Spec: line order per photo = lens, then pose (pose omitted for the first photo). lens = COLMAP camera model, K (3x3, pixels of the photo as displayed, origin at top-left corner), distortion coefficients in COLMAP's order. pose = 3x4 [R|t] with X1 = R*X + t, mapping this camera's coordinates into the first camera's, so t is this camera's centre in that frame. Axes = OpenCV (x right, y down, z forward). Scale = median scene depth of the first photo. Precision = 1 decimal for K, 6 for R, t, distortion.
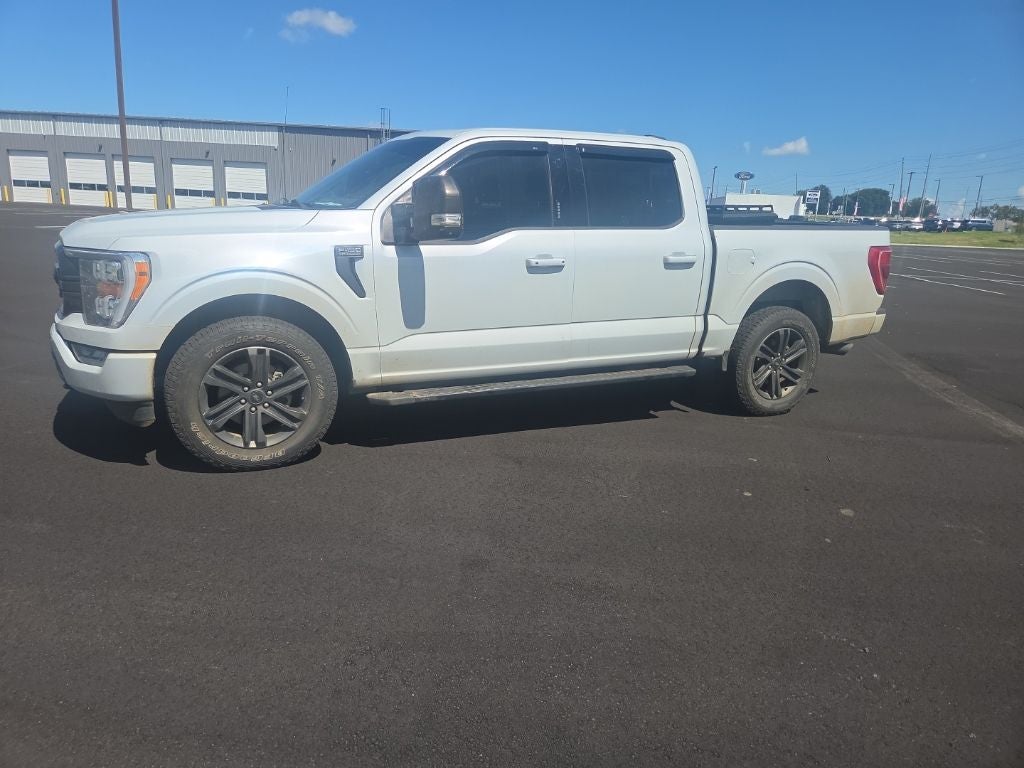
lens RADIAL K [[683.9, 0, 494.4], [0, 683.9, 379.3], [0, 0, 1]] dist [0.063400, -0.056312]
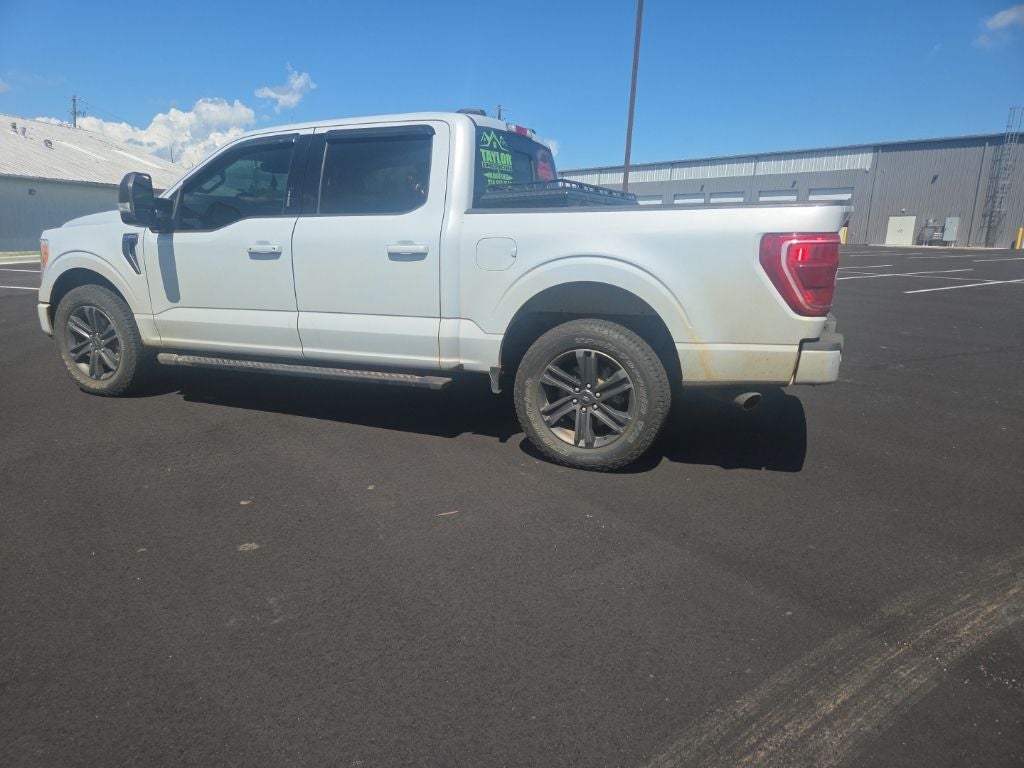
lens RADIAL K [[683.5, 0, 496.0], [0, 683.5, 386.8], [0, 0, 1]] dist [0.064815, -0.058359]
pose [[0.666659, 0.133146, -0.733375, 1.157213], [-0.158392, 0.986750, 0.035164, -0.059610], [0.728340, 0.092718, 0.678915, 0.593426]]
